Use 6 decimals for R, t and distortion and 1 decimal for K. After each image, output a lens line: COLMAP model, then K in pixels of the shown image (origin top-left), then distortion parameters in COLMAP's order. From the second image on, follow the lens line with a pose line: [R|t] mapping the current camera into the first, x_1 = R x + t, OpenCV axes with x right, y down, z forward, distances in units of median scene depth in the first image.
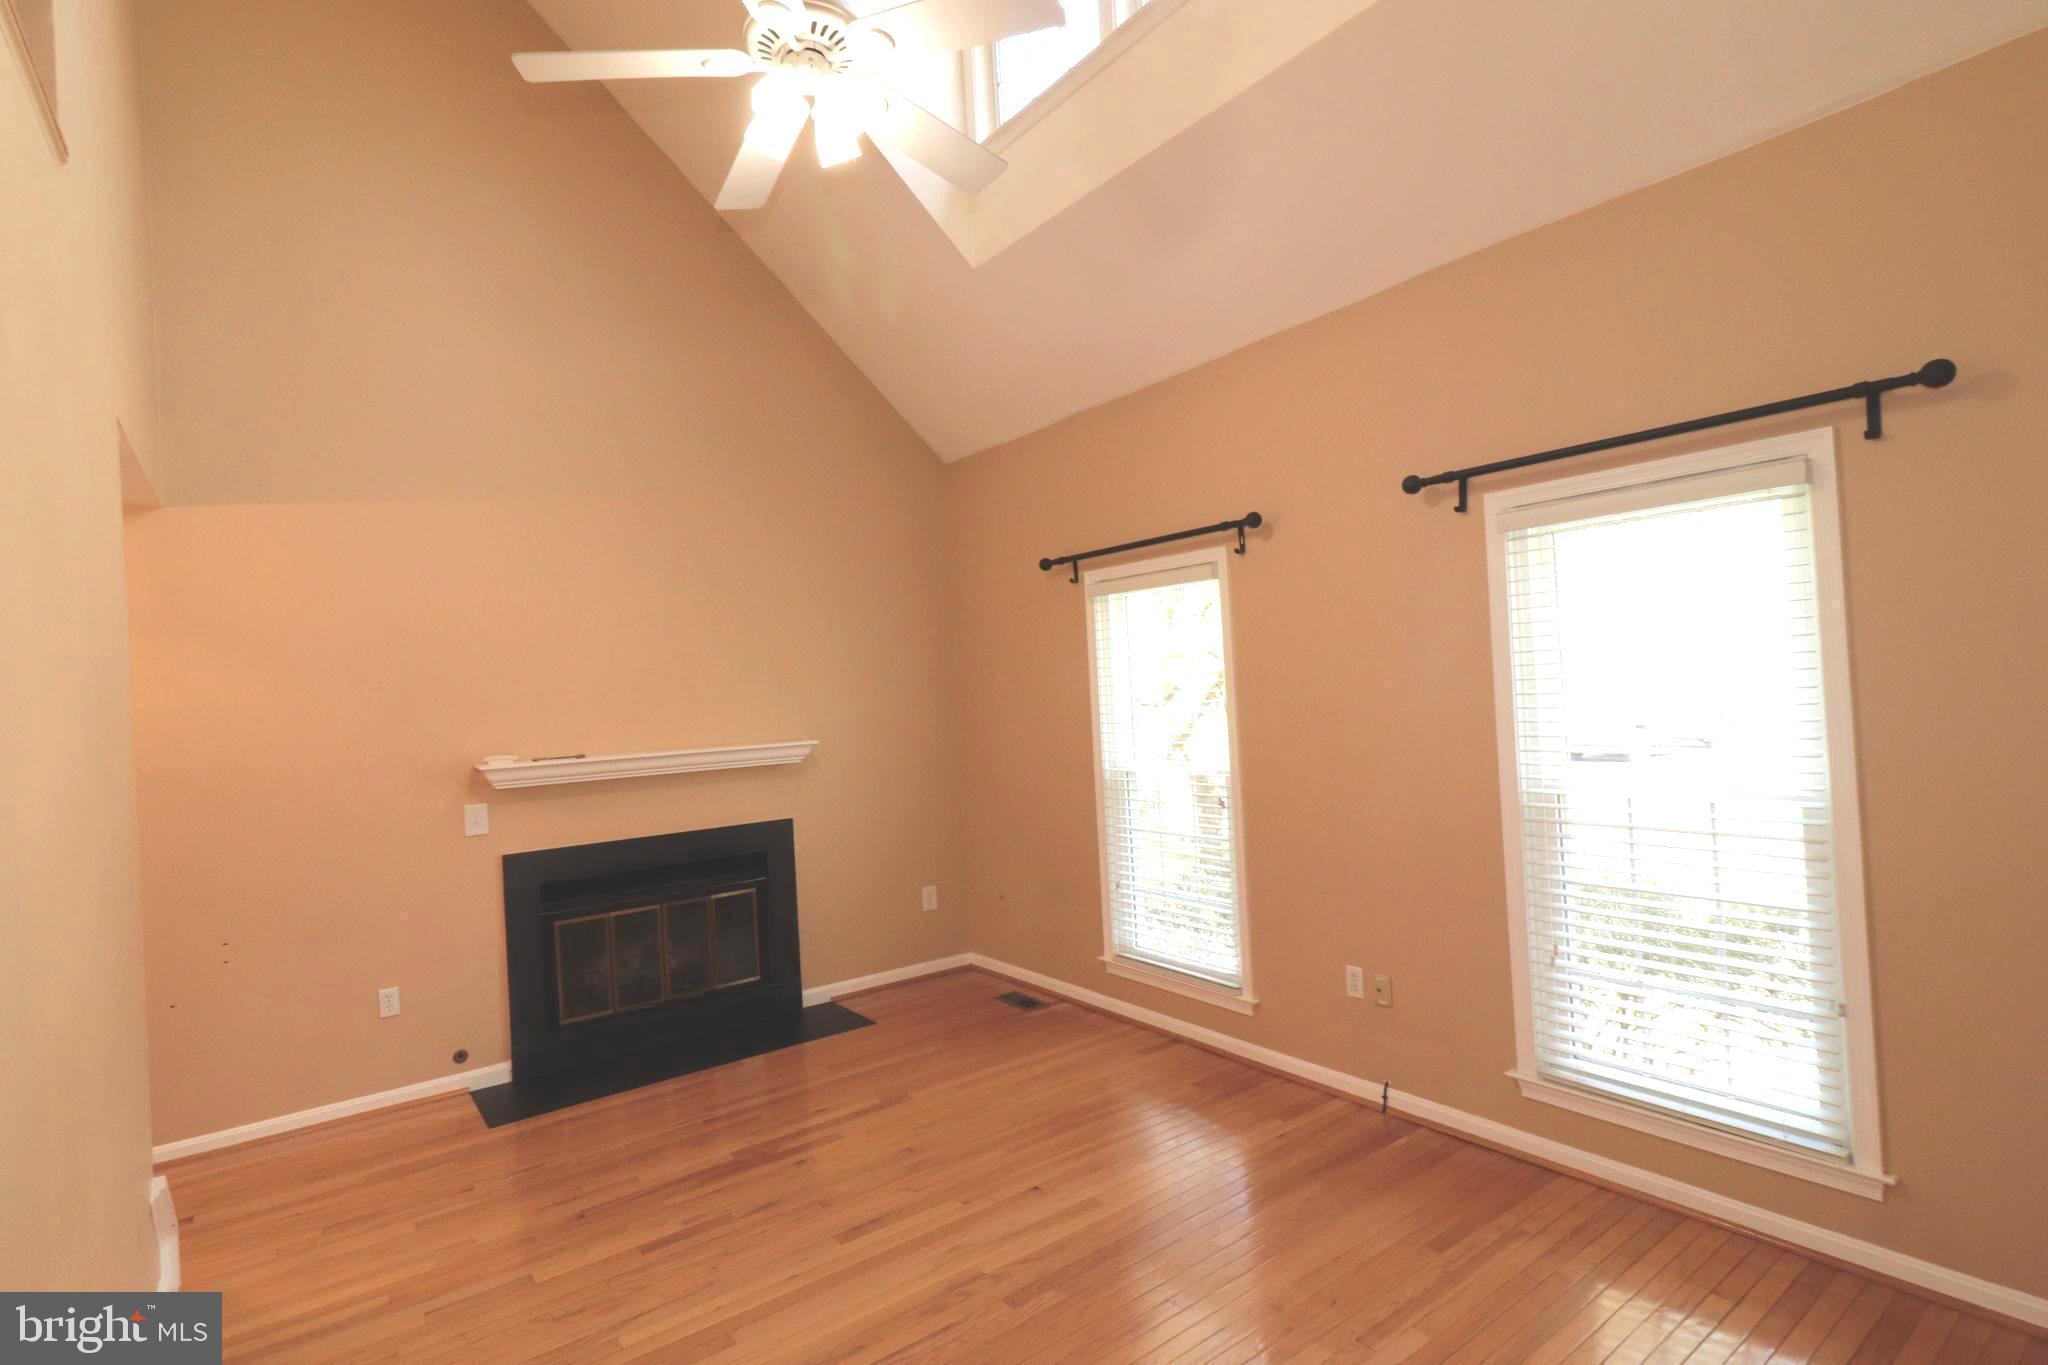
lens RADIAL K [[991.8, 0, 1018.8], [0, 991.8, 682.8], [0, 0, 1]] dist [0.000012, 0.000591]
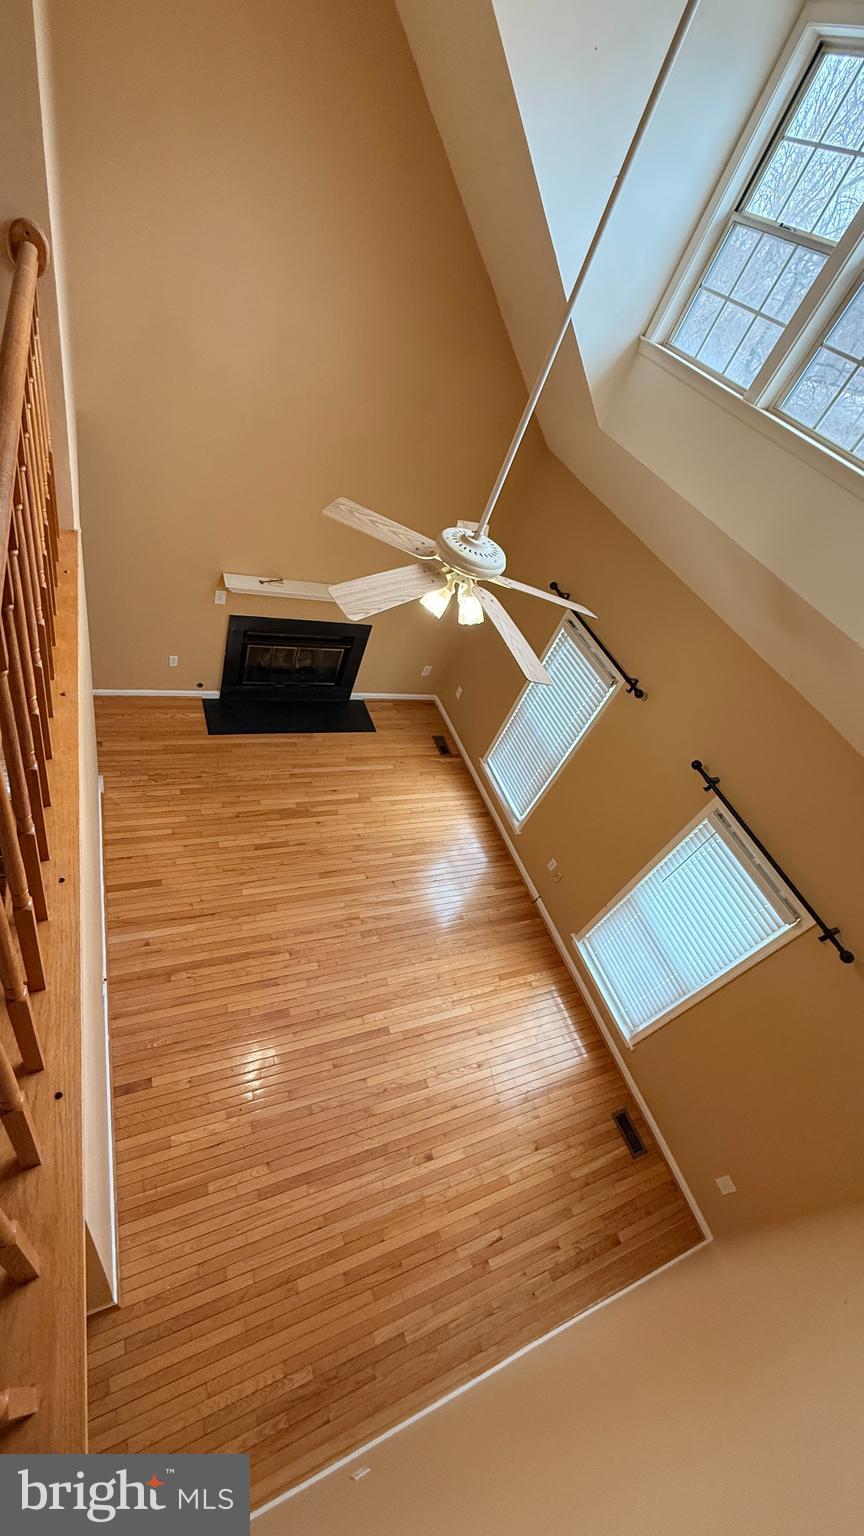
lens RADIAL K [[605.4, 0, 428.4], [0, 605.4, 763.1], [0, 0, 1]] dist [0.000338, 0.000032]
pose [[0.893728, 0.444253, 0.062363, -0.106512], [-0.365797, 0.641199, 0.674579, -0.627195], [0.259697, -0.625702, 0.735564, 0.012895]]
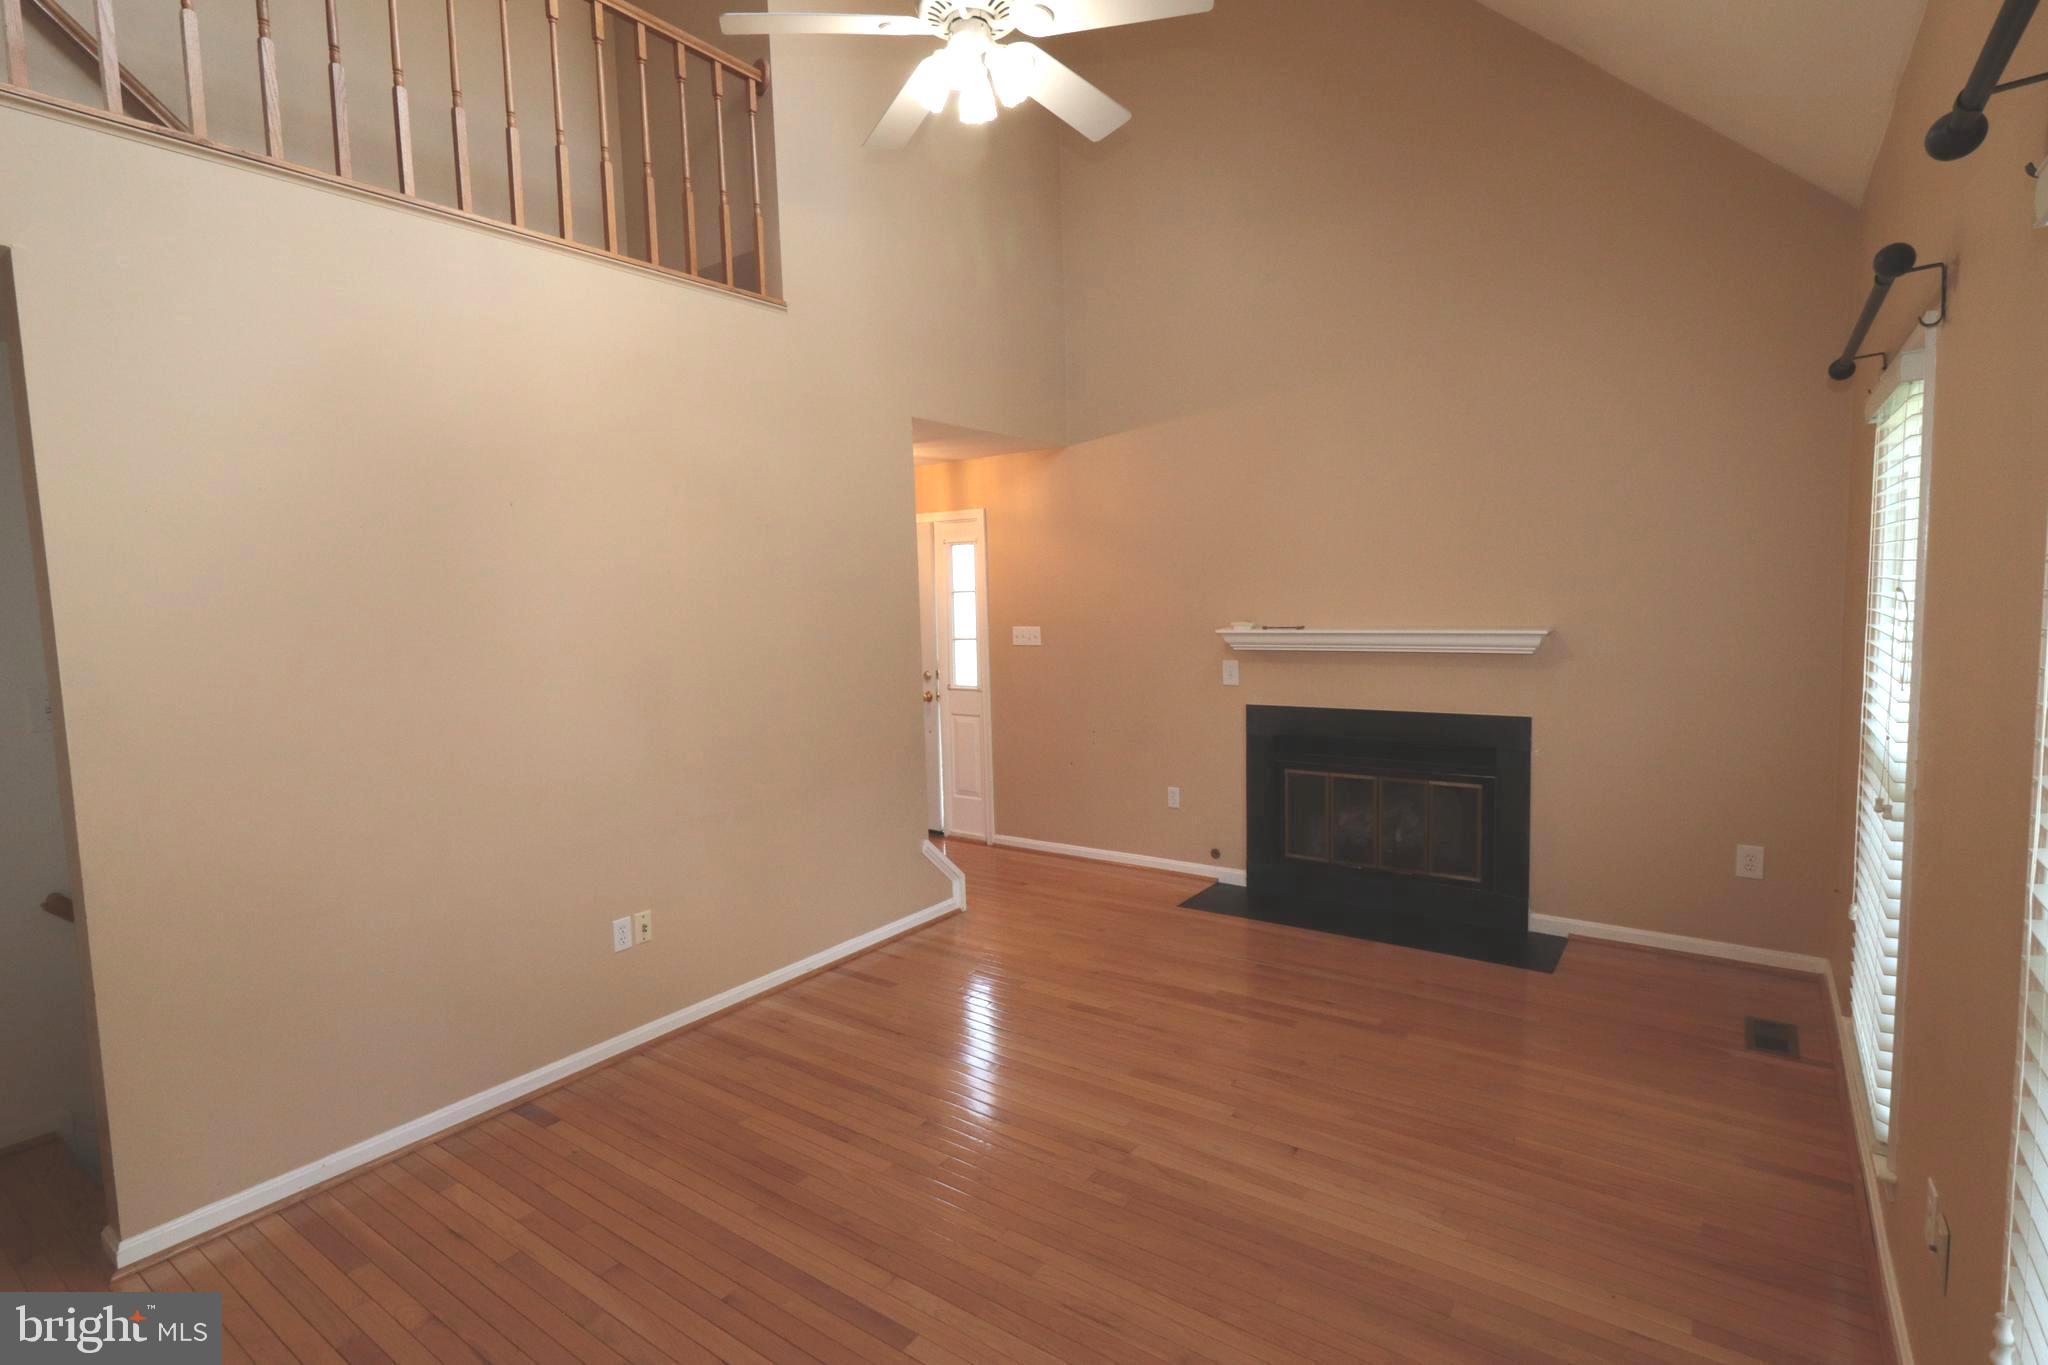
lens RADIAL K [[991.8, 0, 1018.8], [0, 991.8, 682.8], [0, 0, 1]] dist [0.000012, 0.000591]
pose [[0.303156, 0.129049, -0.944162, 0.546392], [0.019397, 0.989747, 0.141508, -0.029570], [0.952743, -0.061213, 0.297545, 0.387883]]
